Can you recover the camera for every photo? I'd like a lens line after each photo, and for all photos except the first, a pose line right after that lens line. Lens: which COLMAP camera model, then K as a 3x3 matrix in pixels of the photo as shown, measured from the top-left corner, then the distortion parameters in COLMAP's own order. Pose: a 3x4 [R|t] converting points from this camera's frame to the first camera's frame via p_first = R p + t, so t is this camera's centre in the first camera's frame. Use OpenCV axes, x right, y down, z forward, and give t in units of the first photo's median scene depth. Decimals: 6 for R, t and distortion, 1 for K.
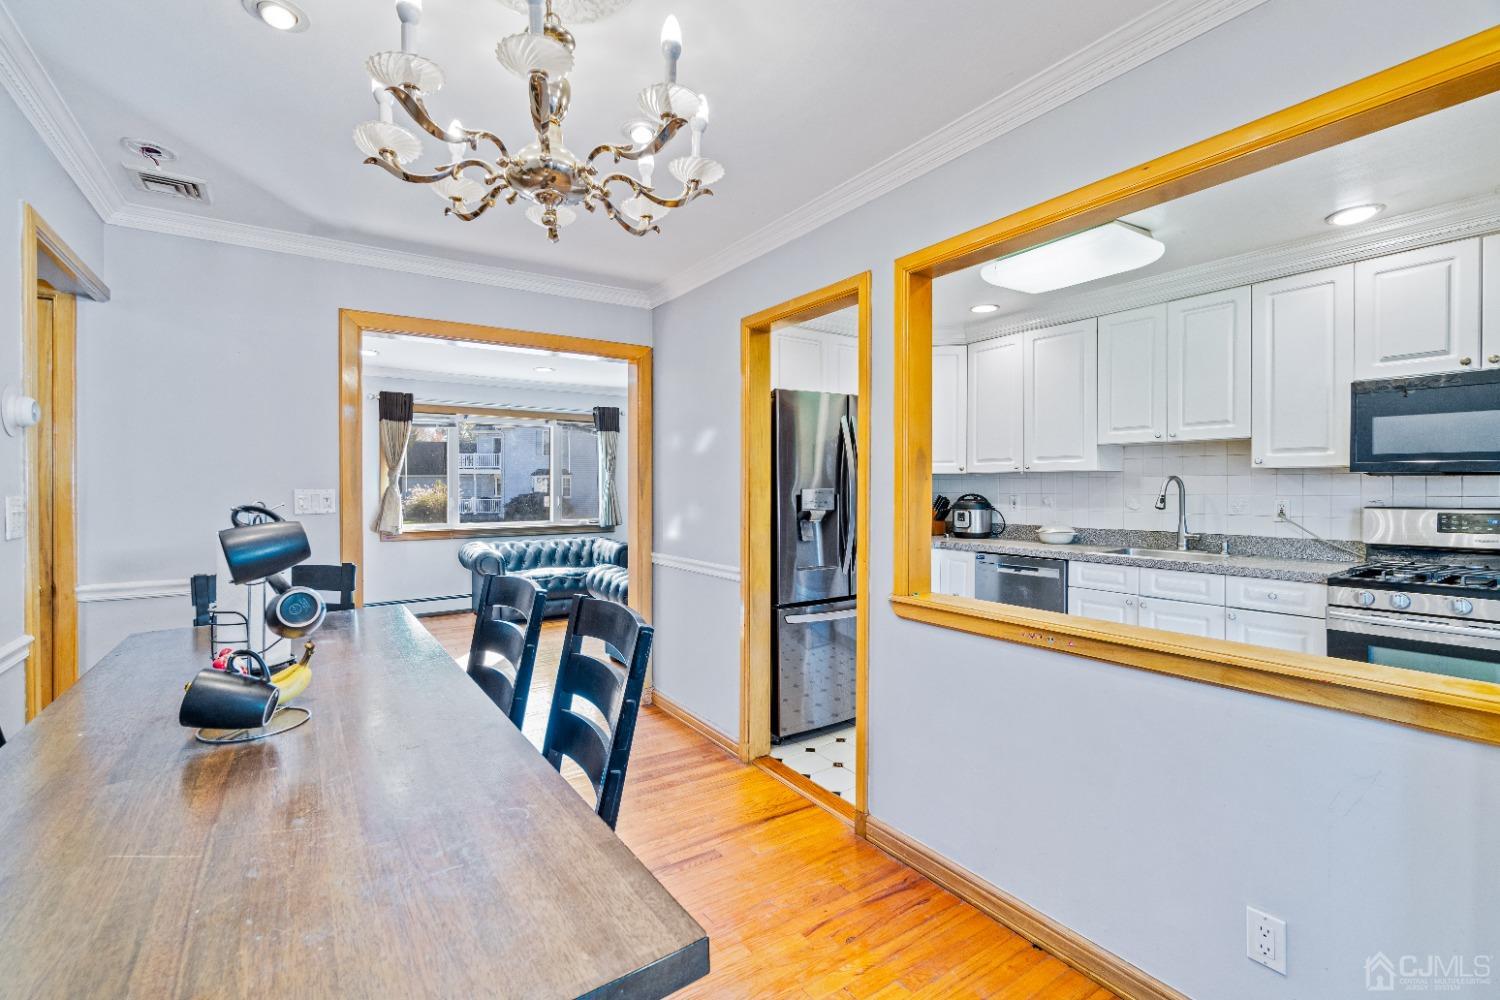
lens RADIAL K [[666.4, 0, 752.9], [0, 666.4, 492.6], [0, 0, 1]] dist [0.000019, 0.000106]
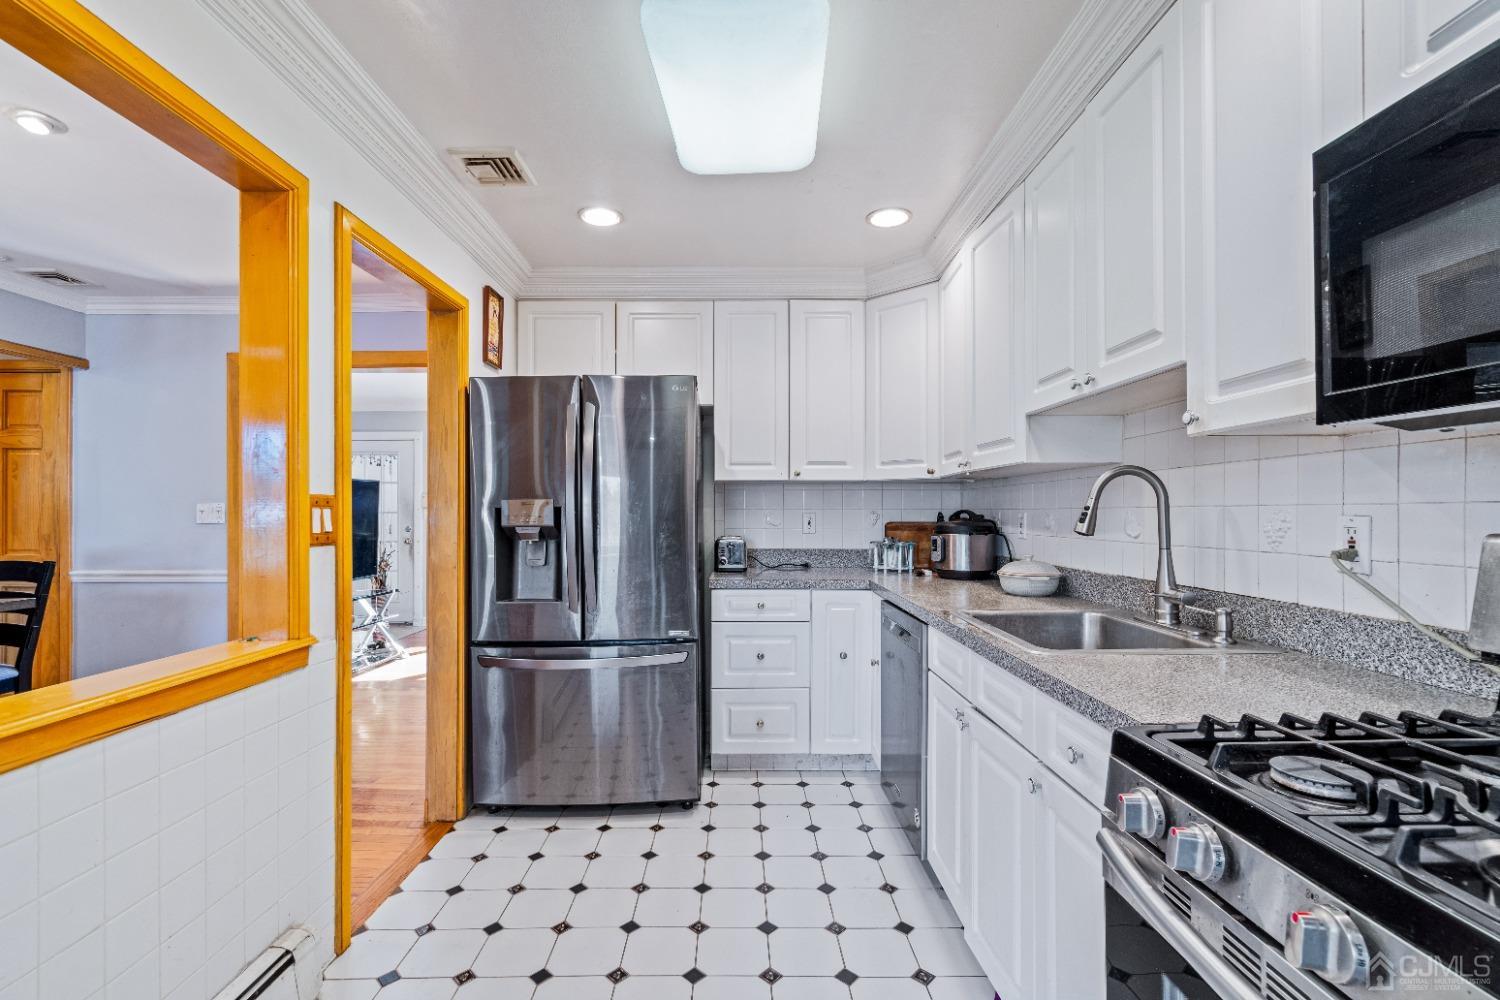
lens RADIAL K [[651.4, 0, 745.1], [0, 651.4, 507.8], [0, 0, 1]] dist [0.000705, 0.000617]
pose [[0.825952, -0.002439, -0.563735, 0.748571], [-0.002993, 0.999958, -0.008711, 0.010137], [0.563732, 0.008882, 0.825910, 0.512709]]
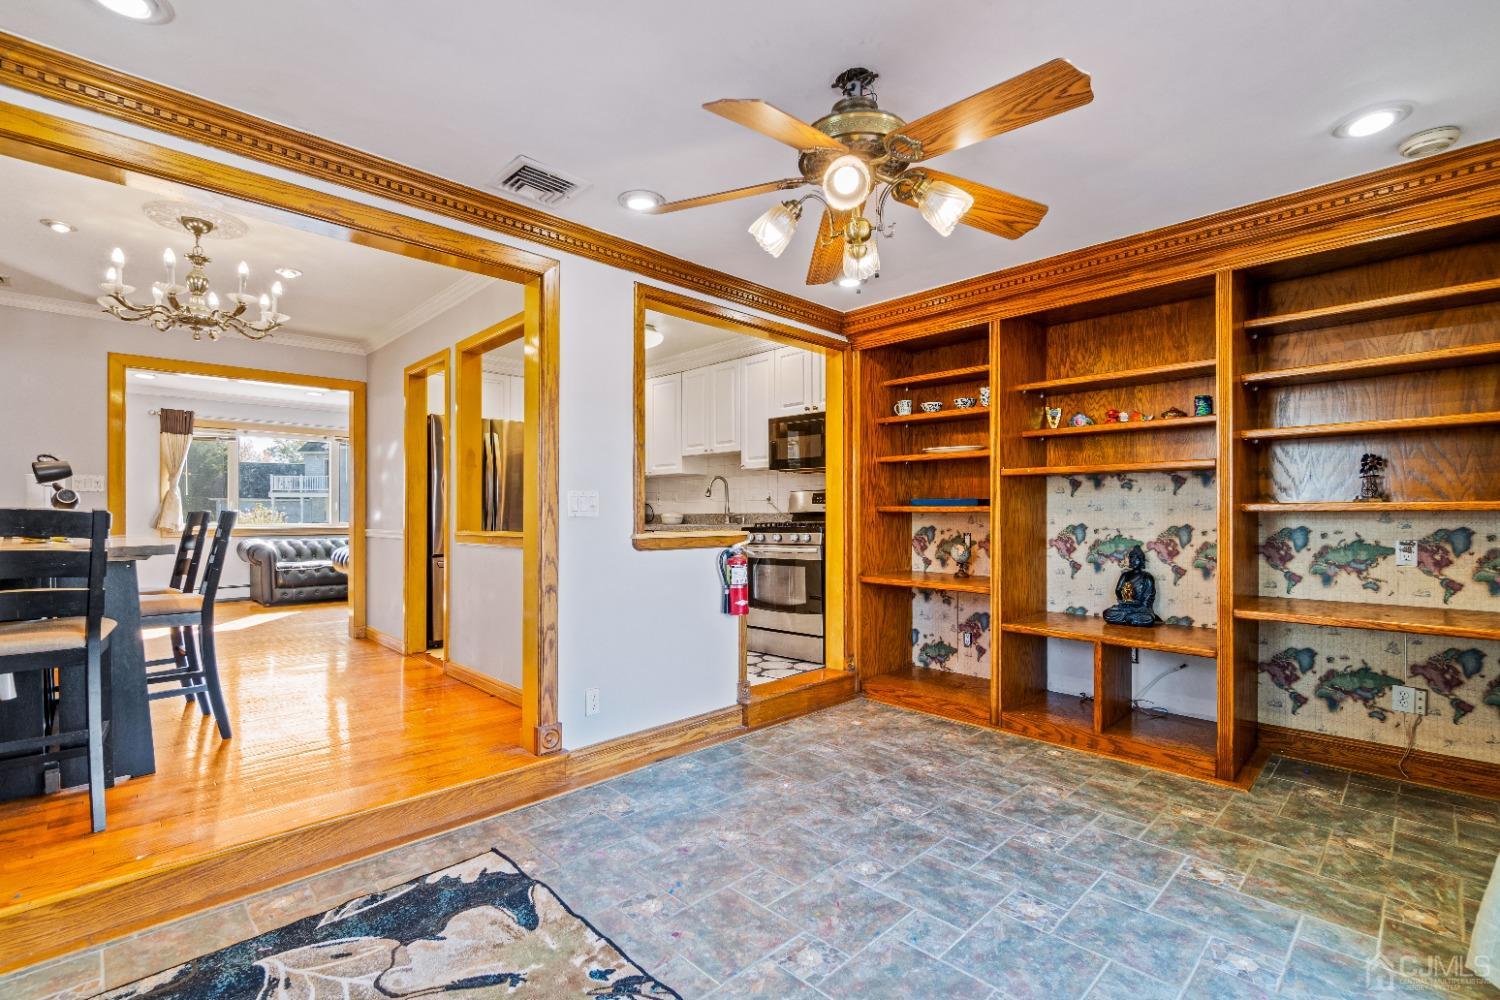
lens RADIAL K [[679.6, 0, 739.8], [0, 679.6, 514.7], [0, 0, 1]] dist [-0.001668, -0.000381]
pose [[0.986387, -0.000441, 0.164441, 0.468740], [0.001685, 0.999971, -0.007430, 0.086593], [-0.164433, 0.007606, 0.986359, -0.648125]]
